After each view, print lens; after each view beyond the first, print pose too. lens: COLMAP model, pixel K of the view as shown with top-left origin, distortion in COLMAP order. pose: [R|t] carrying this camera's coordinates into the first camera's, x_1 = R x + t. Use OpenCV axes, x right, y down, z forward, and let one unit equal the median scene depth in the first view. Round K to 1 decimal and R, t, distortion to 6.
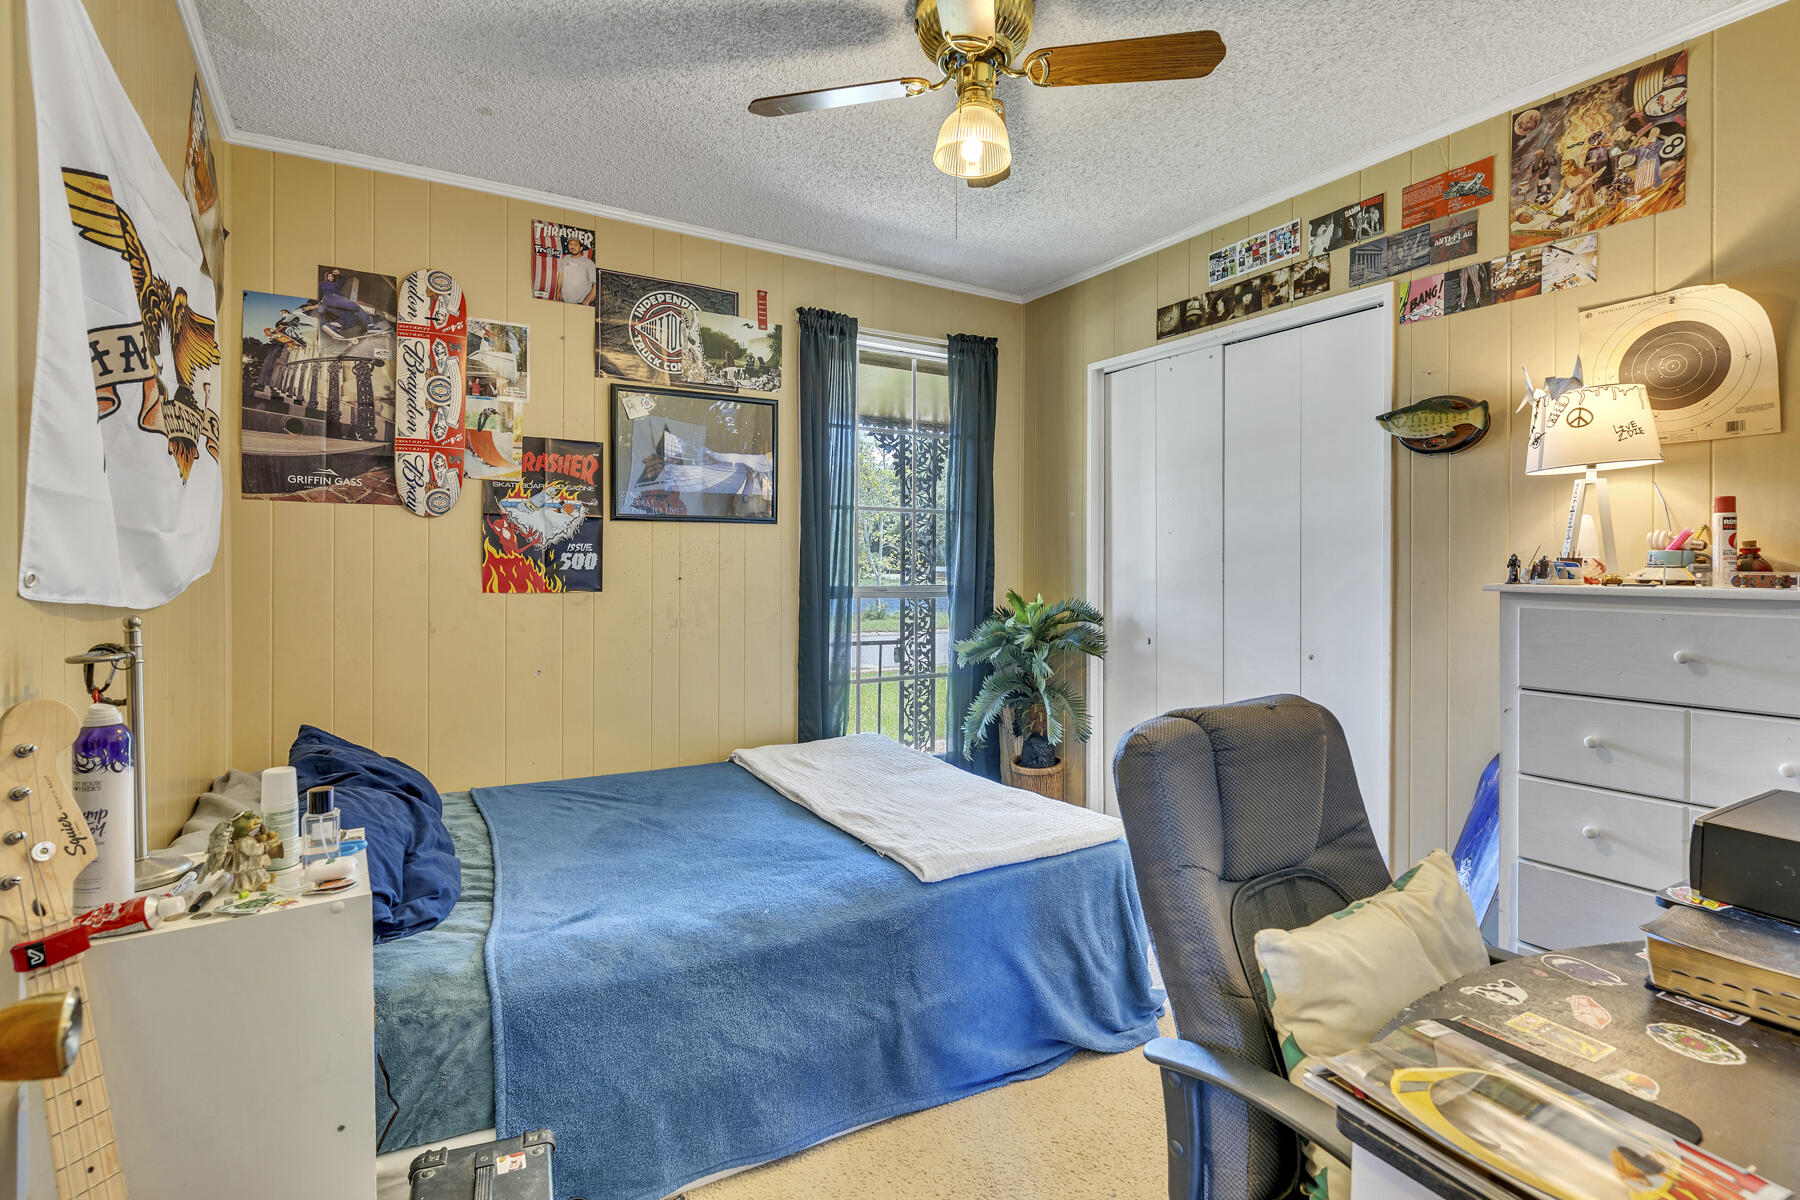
lens RADIAL K [[878.4, 0, 905.9], [0, 878.4, 595.9], [0, 0, 1]] dist [-0.001323, -0.000422]
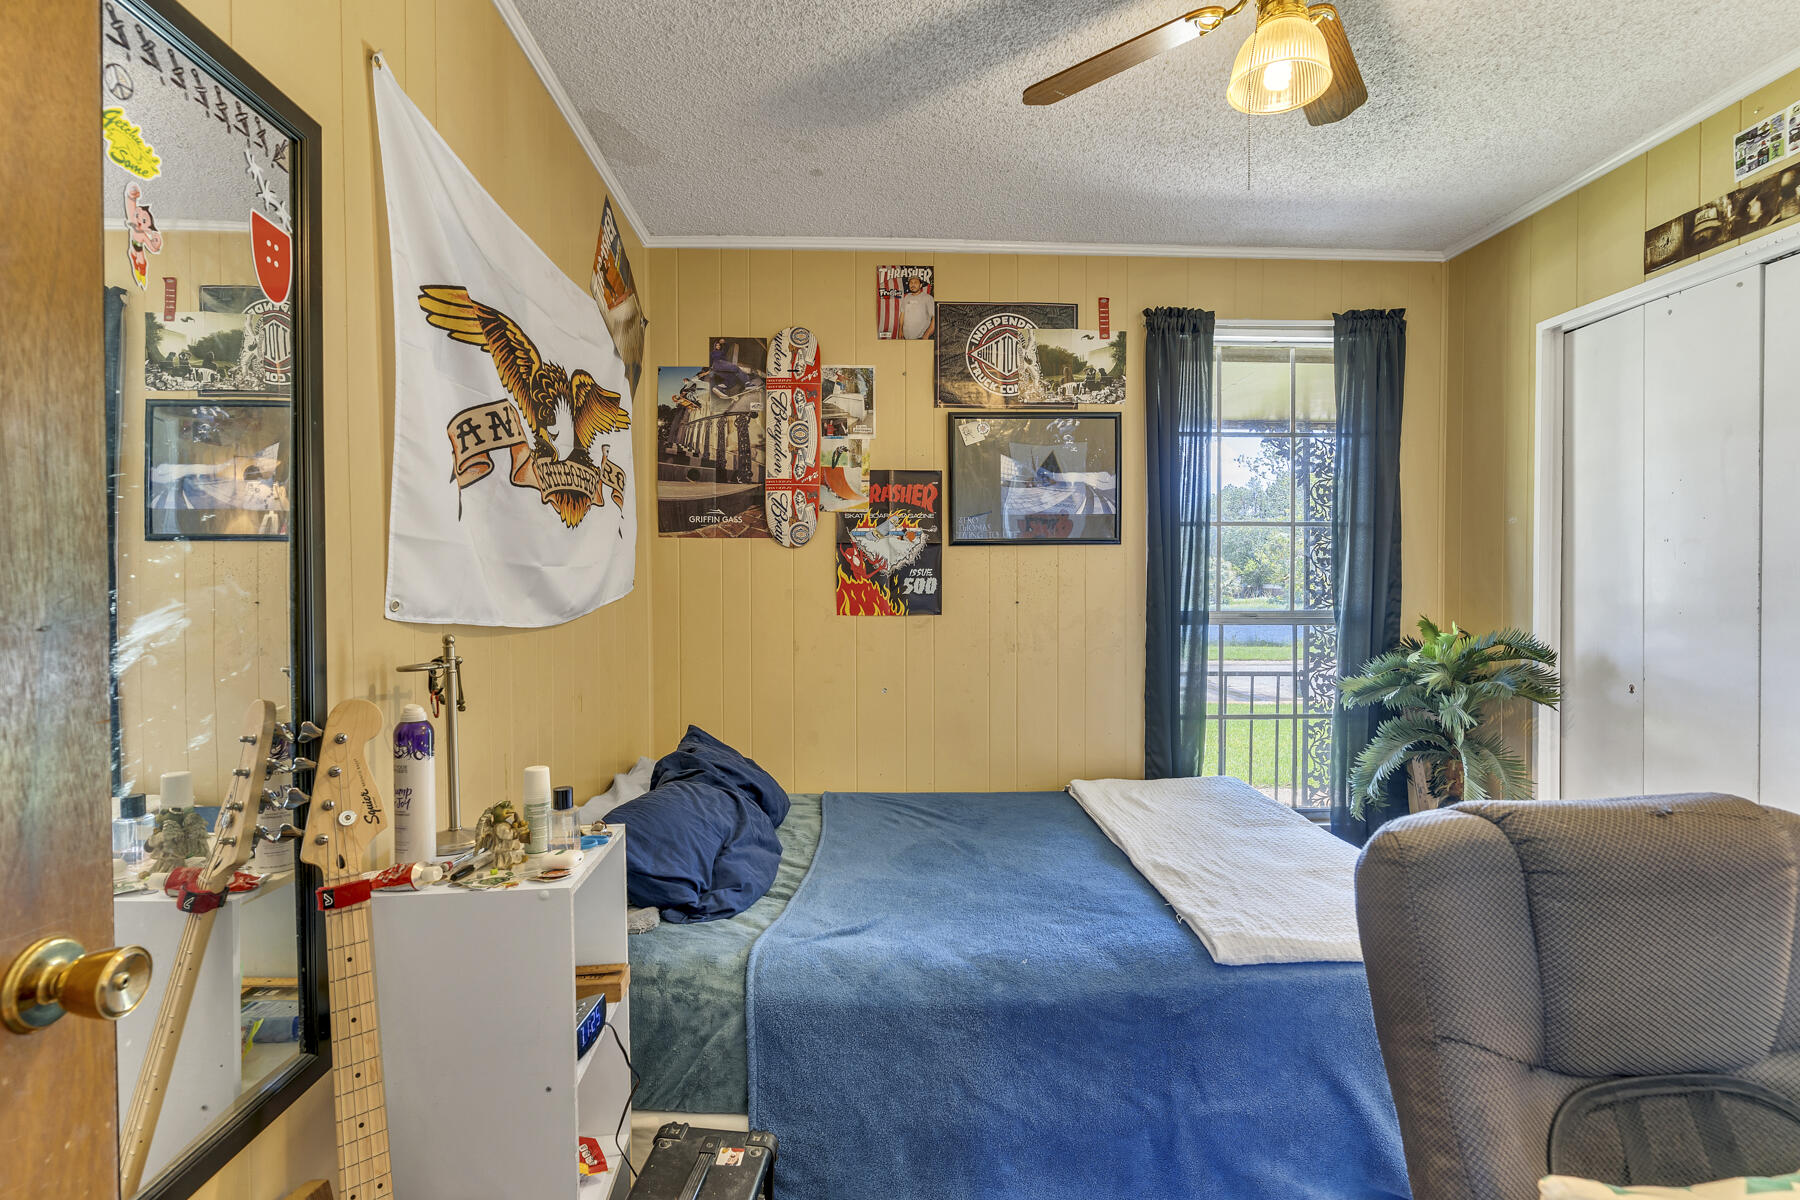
lens RADIAL K [[864.8, 0, 899.2], [0, 864.8, 622.6], [0, 0, 1]] dist [0.000276, 0.000457]
pose [[0.877116, 0.013474, -0.480089, 0.119019], [-0.010488, 0.999905, 0.008900, -0.005440], [0.480164, -0.002771, 0.877174, 0.098596]]
